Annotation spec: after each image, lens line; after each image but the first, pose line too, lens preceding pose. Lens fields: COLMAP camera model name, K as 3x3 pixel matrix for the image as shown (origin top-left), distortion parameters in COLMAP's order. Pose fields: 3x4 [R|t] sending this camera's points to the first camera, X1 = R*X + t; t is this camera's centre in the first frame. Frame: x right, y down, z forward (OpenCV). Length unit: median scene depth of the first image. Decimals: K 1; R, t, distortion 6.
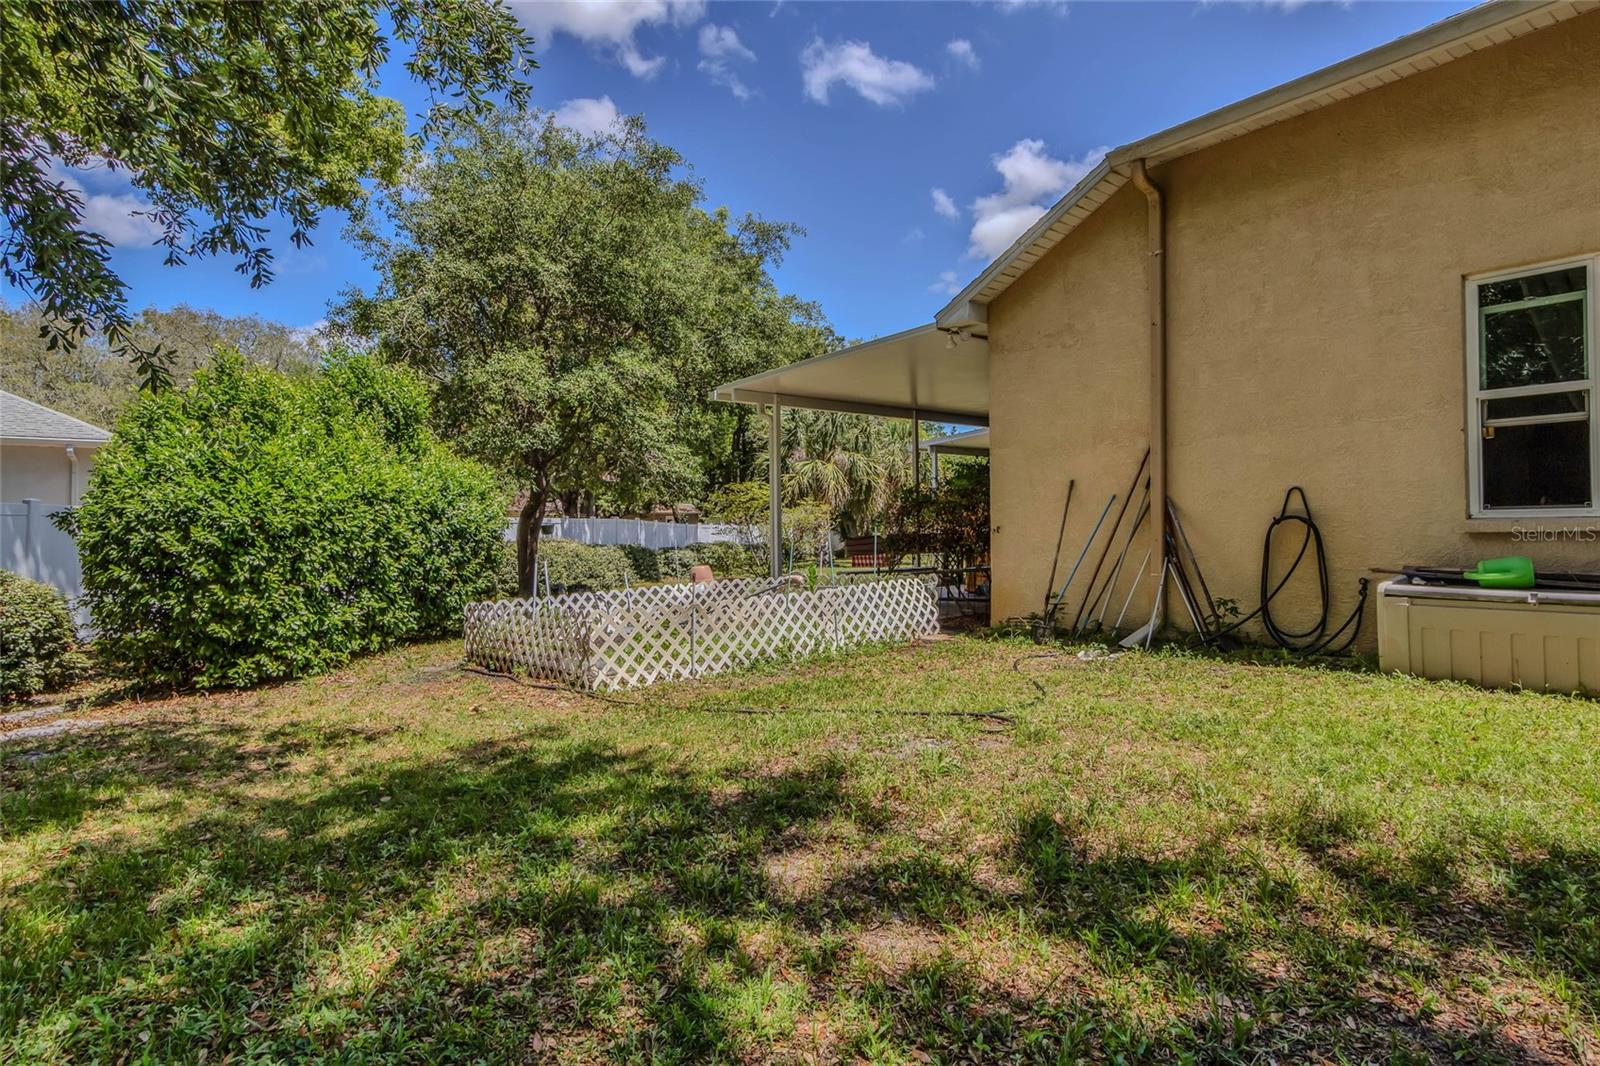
lens RADIAL K [[865.0, 0, 798.9], [0, 865.0, 532.6], [0, 0, 1]] dist [0.000564, 0.000331]
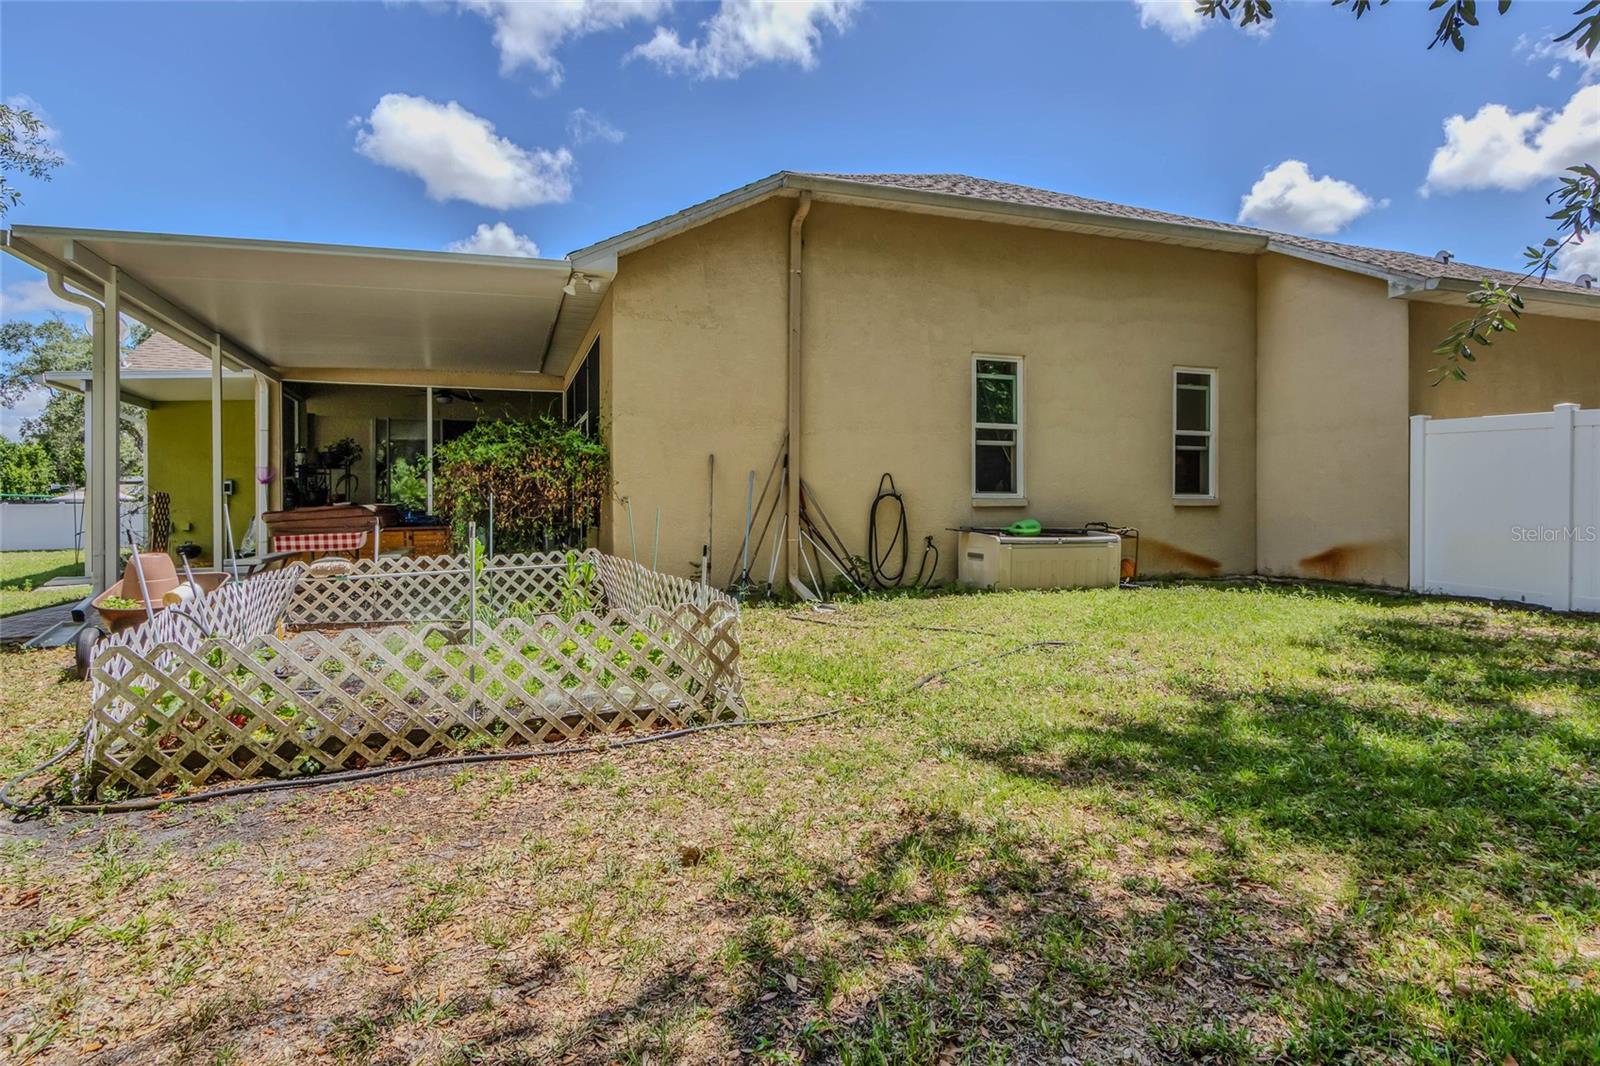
lens RADIAL K [[865.0, 0, 801.1], [0, 865.0, 523.4], [0, 0, 1]] dist [0.000564, 0.000331]
pose [[0.328695, 0.004322, 0.944426, -0.824566], [-0.000983, 0.999991, -0.004234, 0.036191], [-0.944436, 0.000464, 0.328696, 0.688915]]
